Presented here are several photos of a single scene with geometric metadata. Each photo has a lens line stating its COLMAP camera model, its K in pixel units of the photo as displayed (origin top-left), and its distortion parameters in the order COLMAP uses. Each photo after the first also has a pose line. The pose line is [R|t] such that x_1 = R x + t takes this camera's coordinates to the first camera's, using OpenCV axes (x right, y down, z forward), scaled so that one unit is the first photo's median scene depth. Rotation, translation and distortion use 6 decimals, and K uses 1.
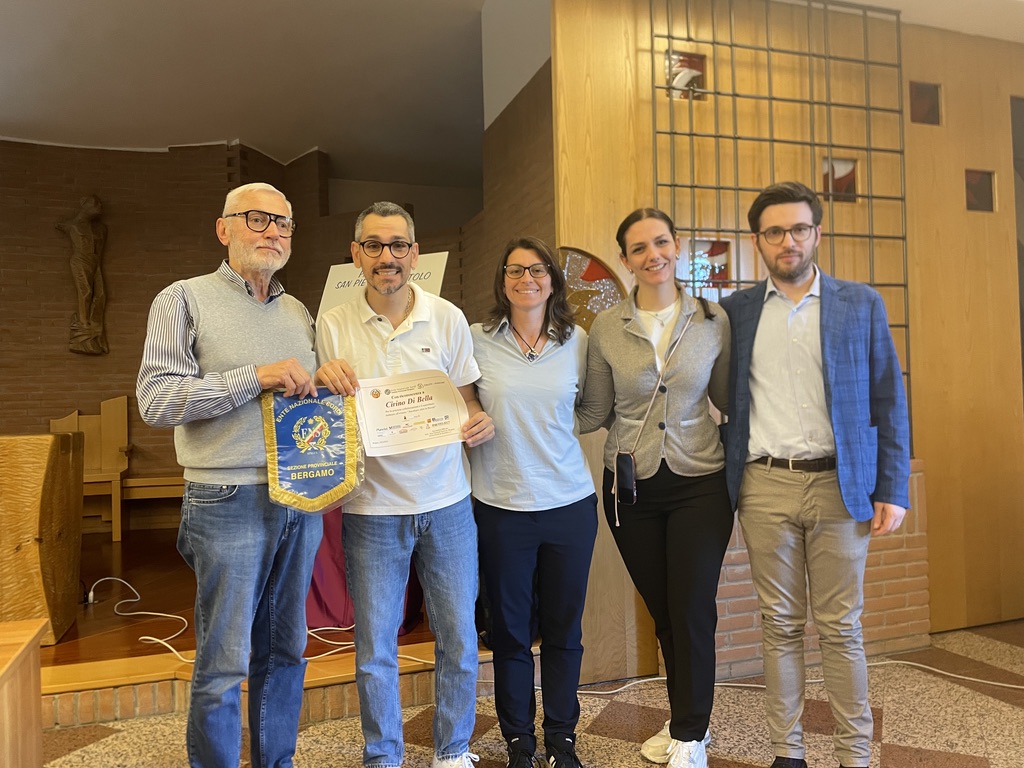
lens RADIAL K [[748.4, 0, 515.1], [0, 748.4, 380.2], [0, 0, 1]] dist [0.014370, 0.001722]
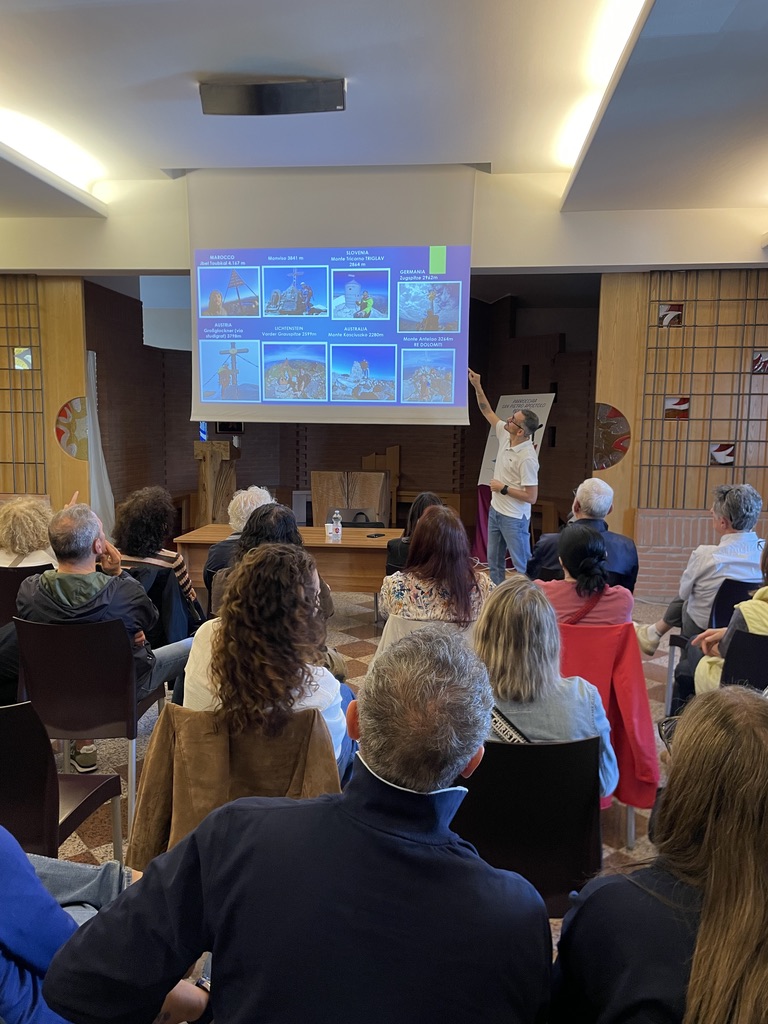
lens RADIAL K [[748.4, 0, 382.8], [0, 748.4, 512.4], [0, 0, 1]] dist [0.014370, 0.001722]
pose [[0.897390, 0.098948, -0.430001, 0.450420], [-0.044966, 0.989966, 0.133961, -0.112922], [0.438941, -0.100880, 0.892835, -1.211576]]
